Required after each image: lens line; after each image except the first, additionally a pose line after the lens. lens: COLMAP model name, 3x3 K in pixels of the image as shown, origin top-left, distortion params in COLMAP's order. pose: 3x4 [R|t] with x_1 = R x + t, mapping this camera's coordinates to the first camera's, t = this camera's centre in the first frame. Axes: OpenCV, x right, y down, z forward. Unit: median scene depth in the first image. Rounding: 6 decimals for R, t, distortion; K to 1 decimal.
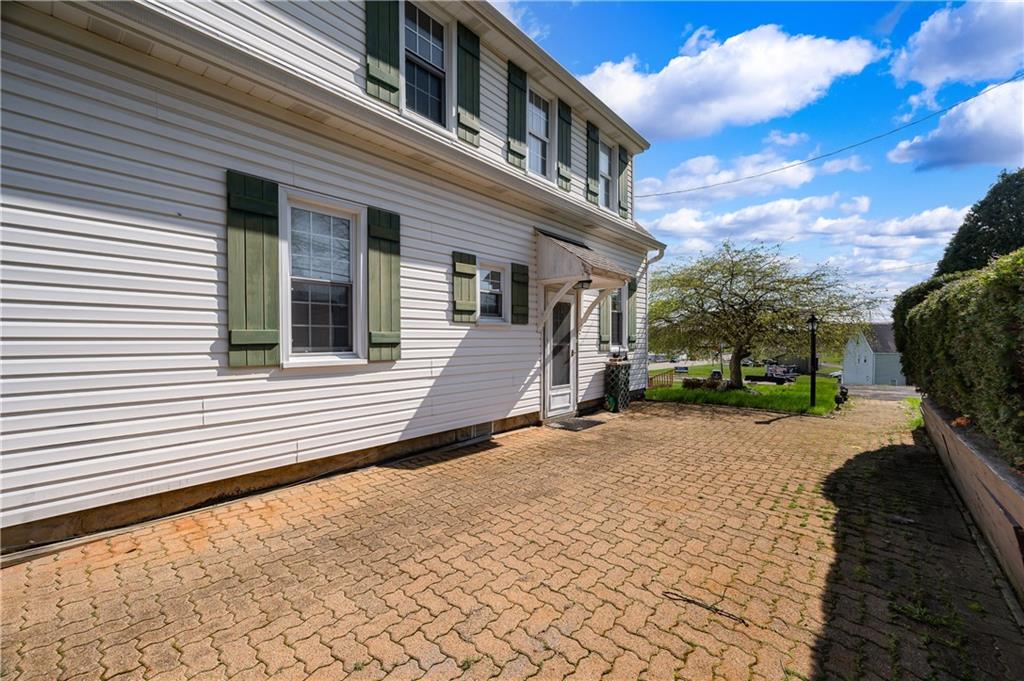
lens RADIAL K [[406.3, 0, 512.5], [0, 406.3, 342.5], [0, 0, 1]] dist [-0.000786, 0.000005]
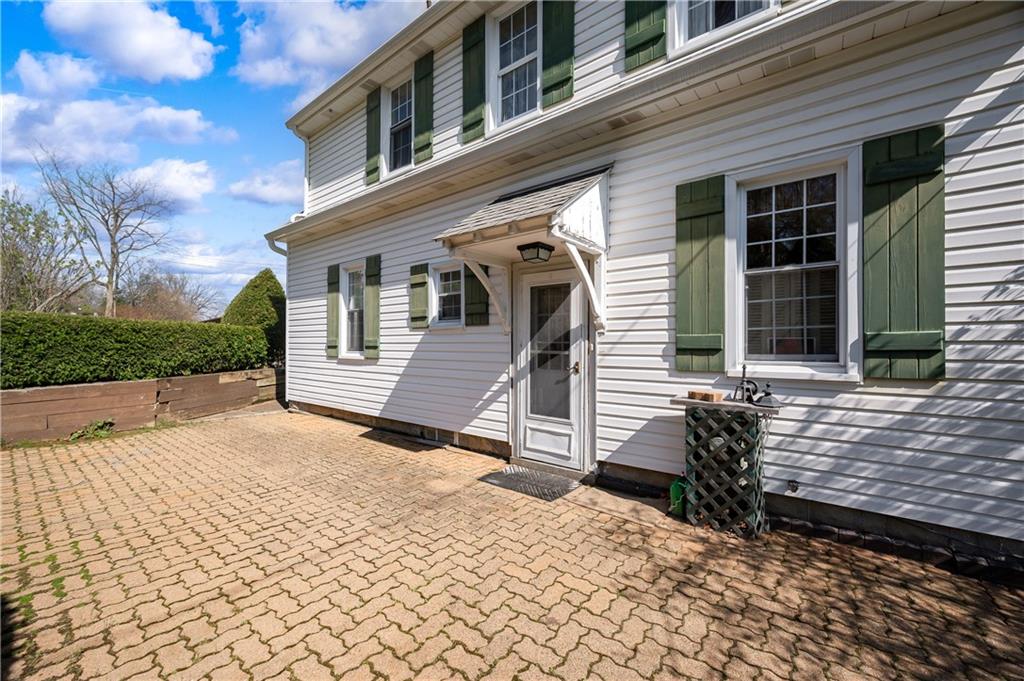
lens RADIAL K [[411.7, 0, 512.0], [0, 411.7, 340.5], [0, 0, 1]] dist [-0.001299, 0.005310]
pose [[0.043119, -0.005932, -0.999052, 0.936711], [-0.008513, 0.999944, -0.006305, -0.011195], [0.999034, 0.008777, 0.043066, 1.132071]]
